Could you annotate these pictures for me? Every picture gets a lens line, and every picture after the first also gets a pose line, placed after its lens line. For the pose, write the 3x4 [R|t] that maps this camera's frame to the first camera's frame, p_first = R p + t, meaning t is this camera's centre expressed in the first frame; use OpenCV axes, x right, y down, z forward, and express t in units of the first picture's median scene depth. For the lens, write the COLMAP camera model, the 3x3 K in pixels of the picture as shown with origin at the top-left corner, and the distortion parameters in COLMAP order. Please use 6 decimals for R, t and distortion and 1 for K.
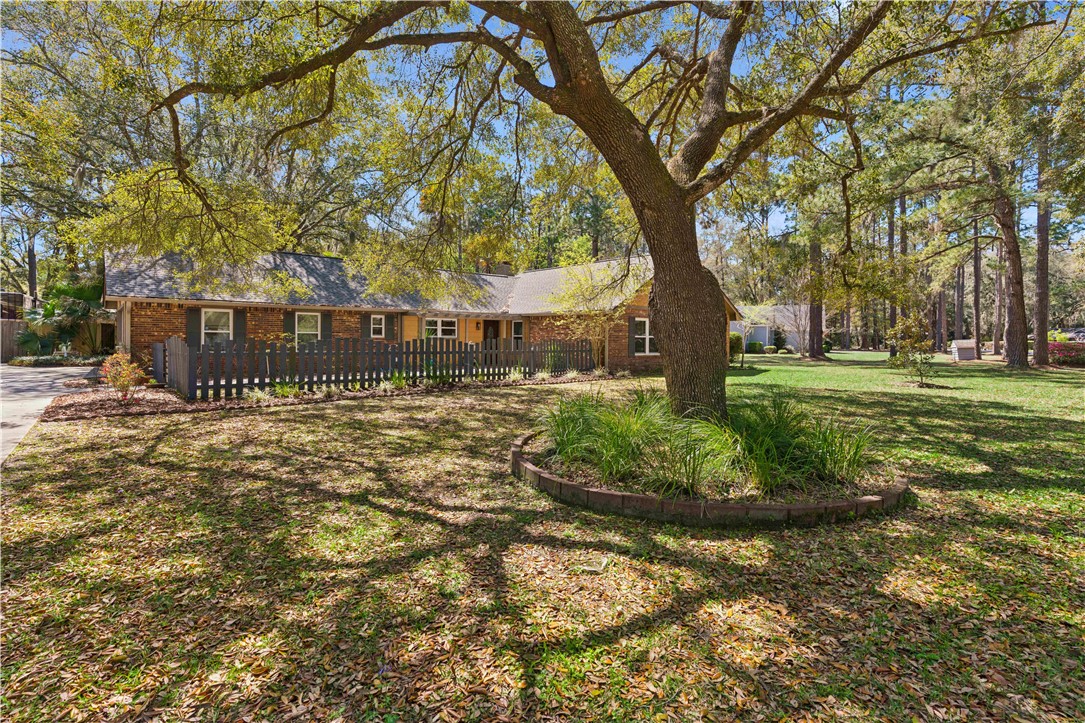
lens RADIAL K [[515.1, 0, 537.6], [0, 515.1, 352.6], [0, 0, 1]] dist [-0.001326, 0.002017]
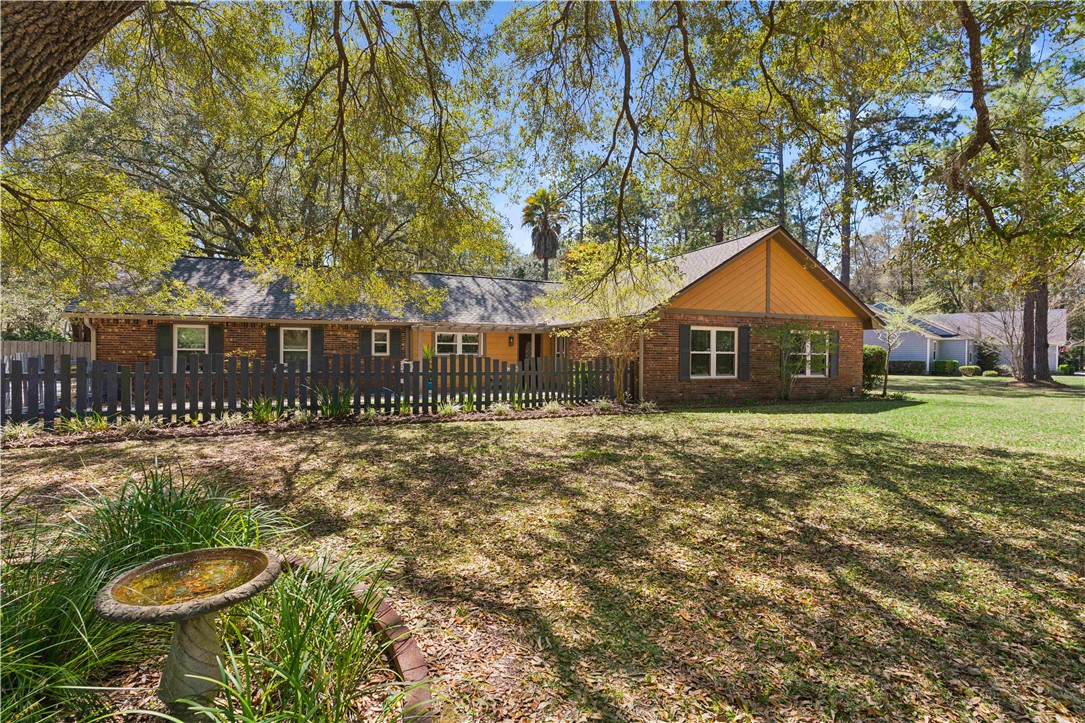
lens RADIAL K [[515.1, 0, 550.3], [0, 515.1, 361.4], [0, 0, 1]] dist [-0.001326, 0.002017]
pose [[0.956044, -0.003361, -0.293203, 0.207414], [-0.003251, 0.999751, -0.022060, -0.001661], [0.293204, 0.022044, 0.955796, 0.260530]]
